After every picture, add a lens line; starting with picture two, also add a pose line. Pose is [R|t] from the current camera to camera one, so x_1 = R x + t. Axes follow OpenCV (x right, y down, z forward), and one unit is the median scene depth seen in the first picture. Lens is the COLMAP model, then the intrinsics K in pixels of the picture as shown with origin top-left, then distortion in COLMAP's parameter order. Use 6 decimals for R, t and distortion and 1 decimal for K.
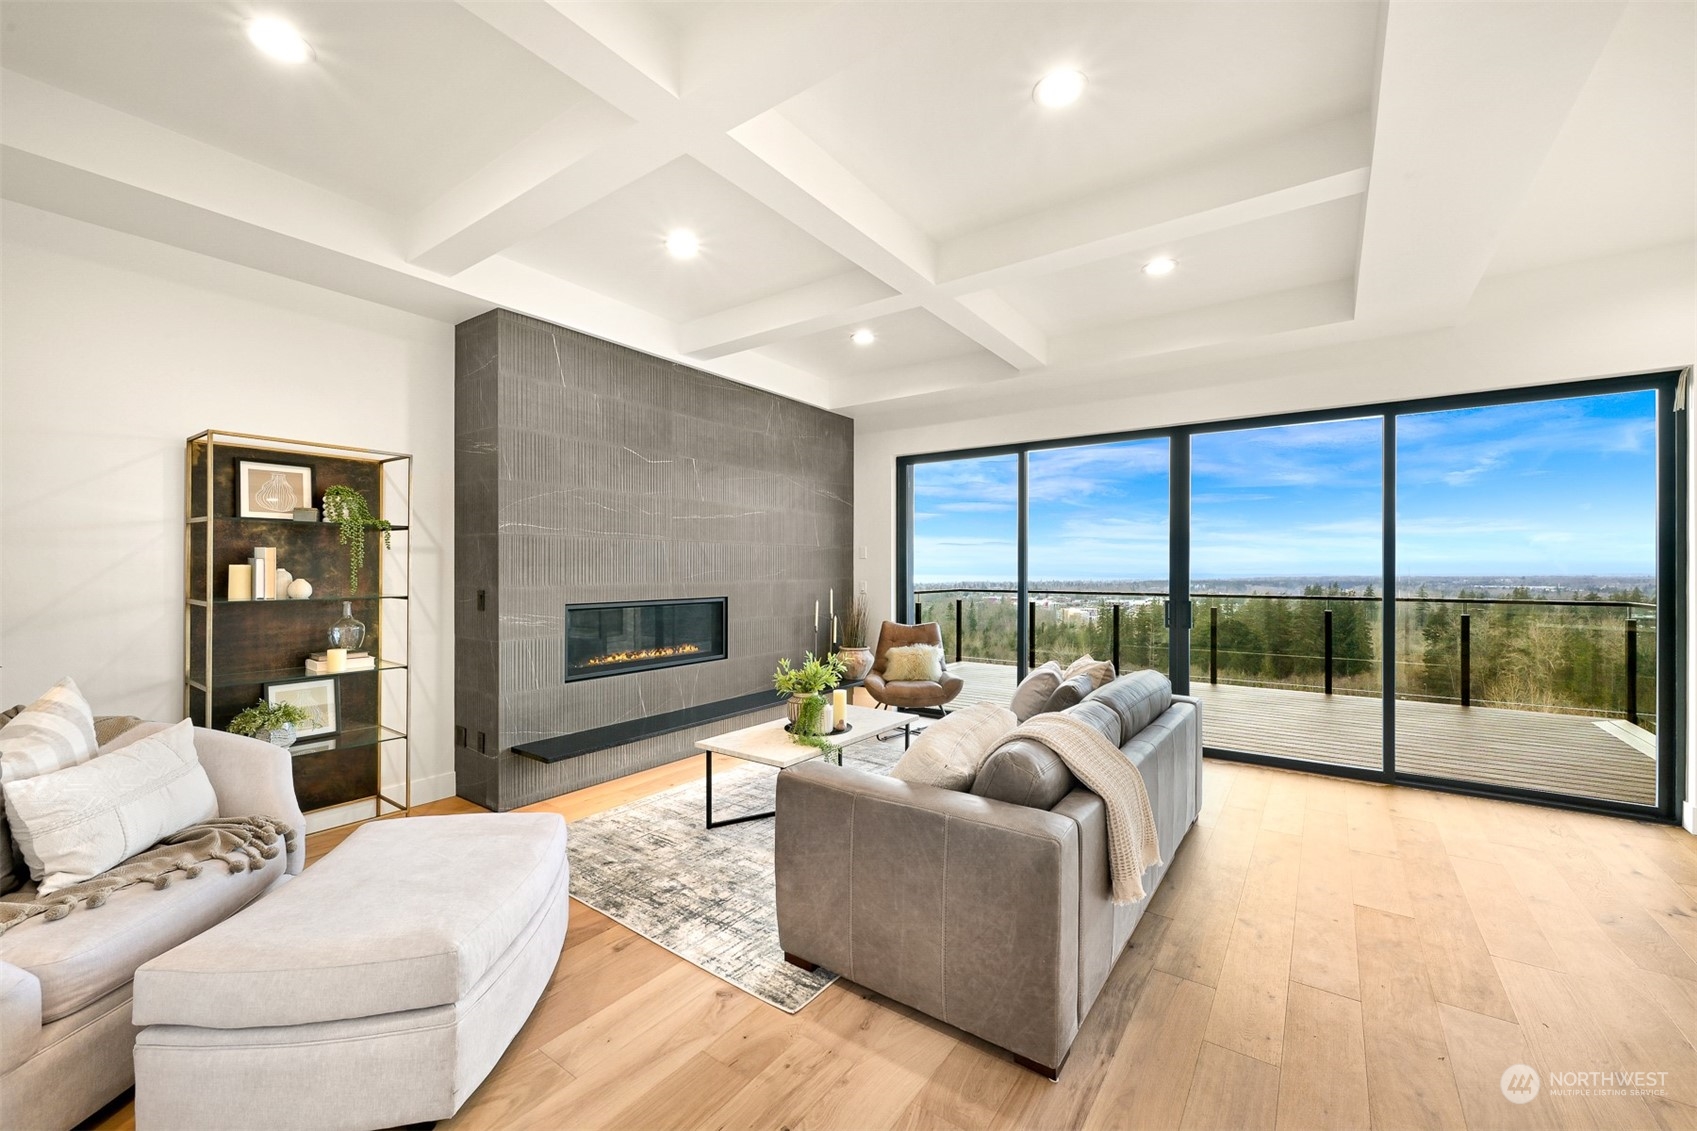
lens RADIAL K [[669.3, 0, 848.5], [0, 669.3, 565.5], [0, 0, 1]] dist [0.000105, 0.000067]
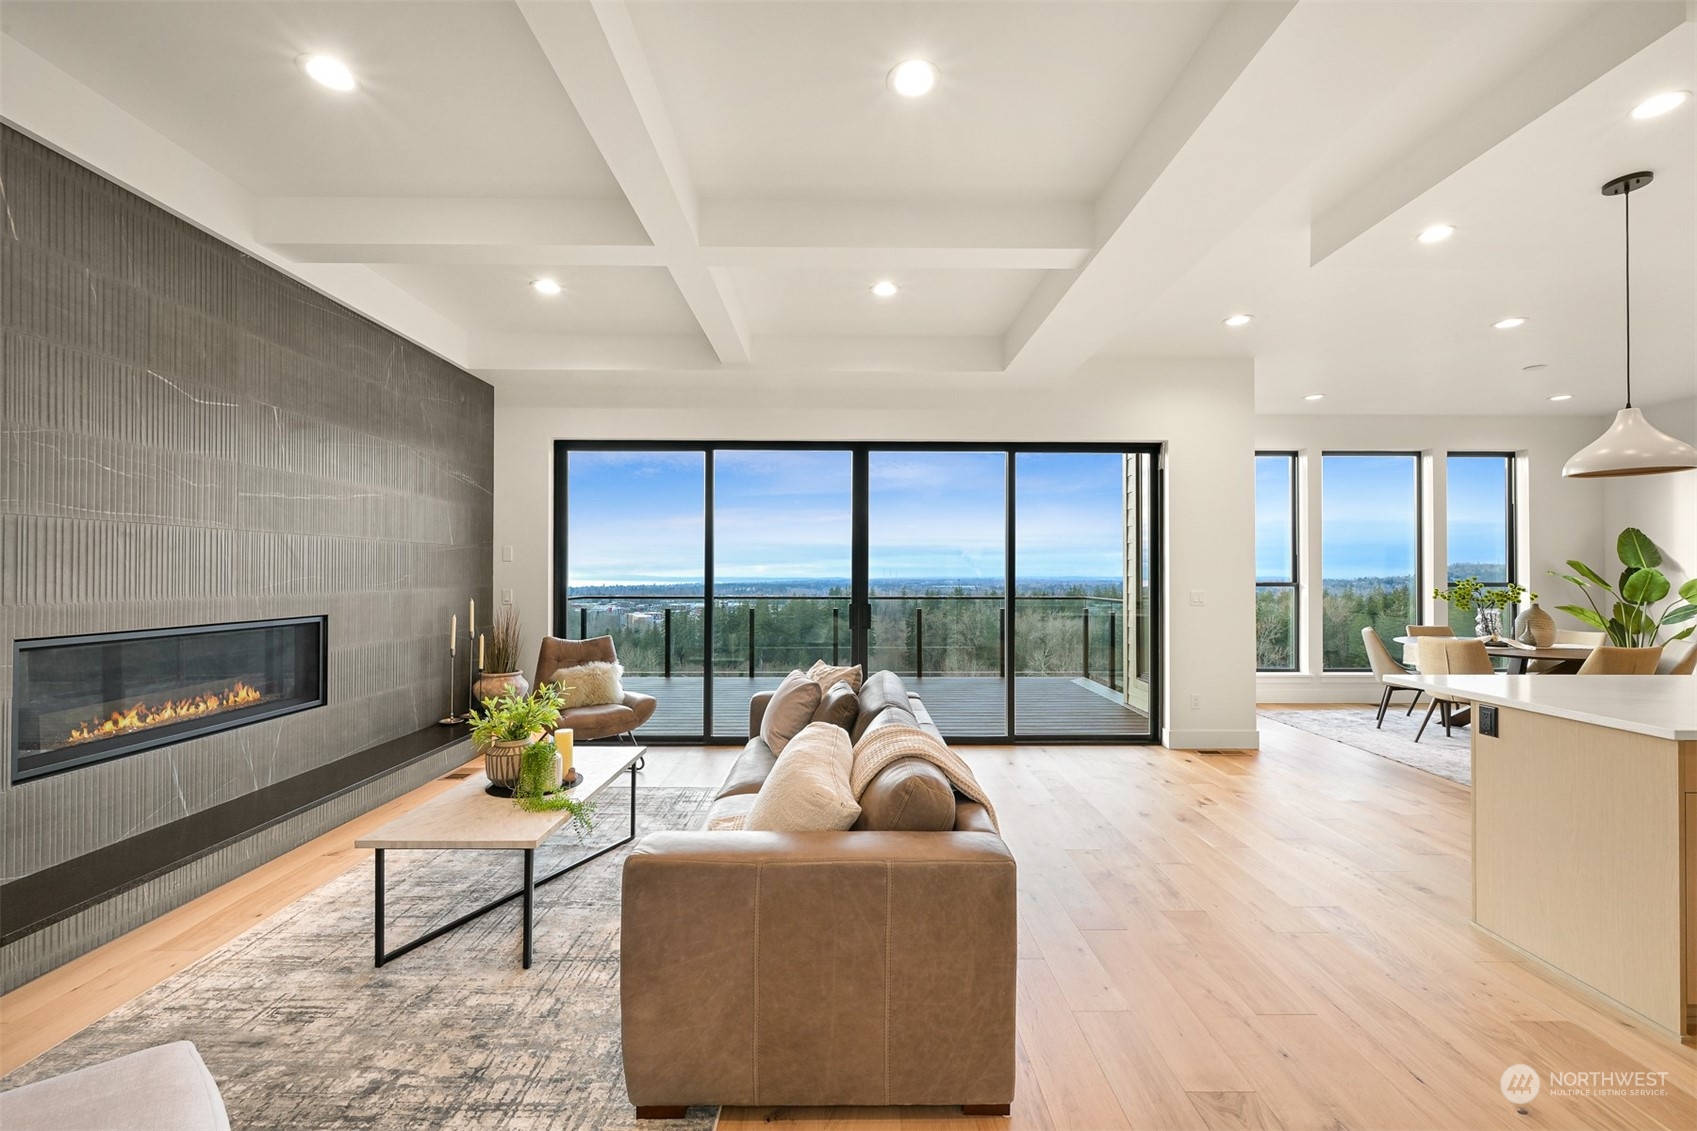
lens RADIAL K [[676.8, 0, 848.5], [0, 676.8, 565.5], [0, 0, 1]] dist [-0.001227, 0.000280]
pose [[0.809401, 0.007490, 0.587208, -0.217674], [-0.003617, 0.999963, -0.007768, -0.000275], [-0.587245, 0.004164, 0.809399, 0.174632]]
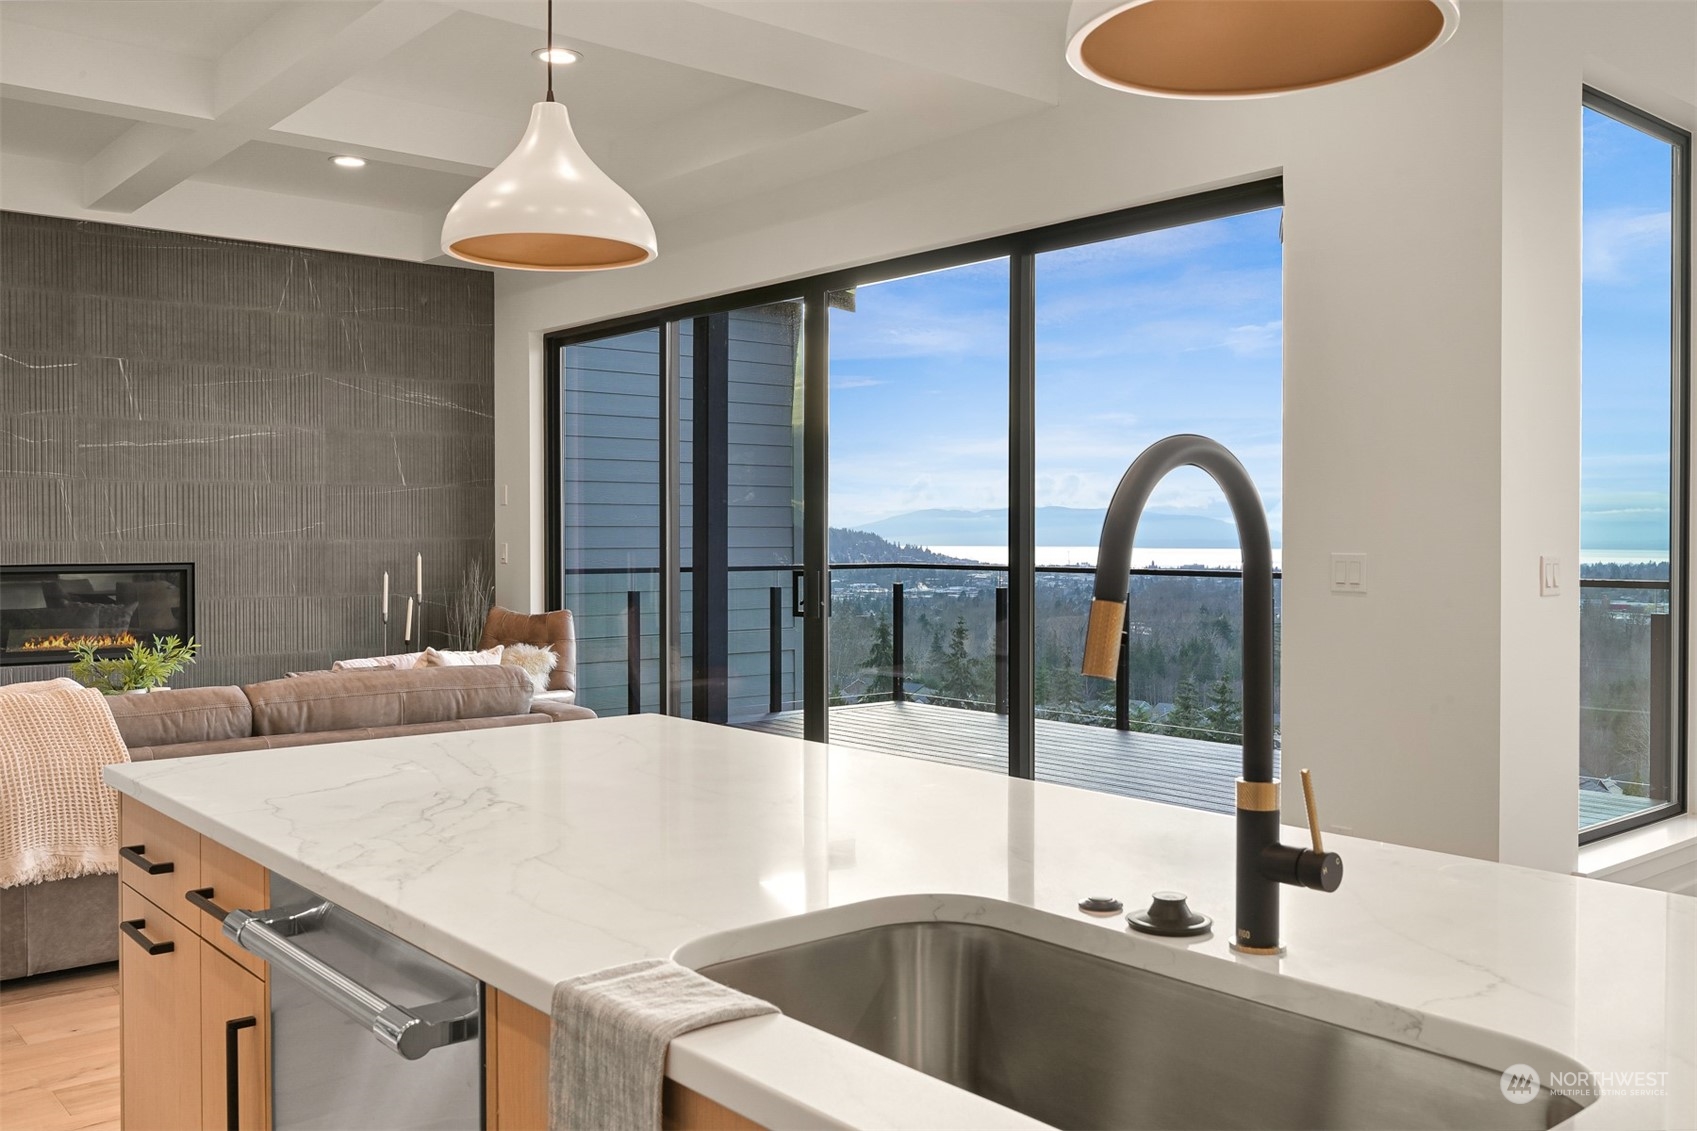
lens RADIAL K [[1475.0, 0, 848.5], [0, 1475.0, 565.5], [0, 0, 1]] dist [0.001490, -0.000977]
pose [[0.969916, -0.000995, -0.243437, 1.131726], [0.006221, 0.999766, 0.020700, 0.032942], [0.243359, -0.021592, 0.969696, -0.371592]]
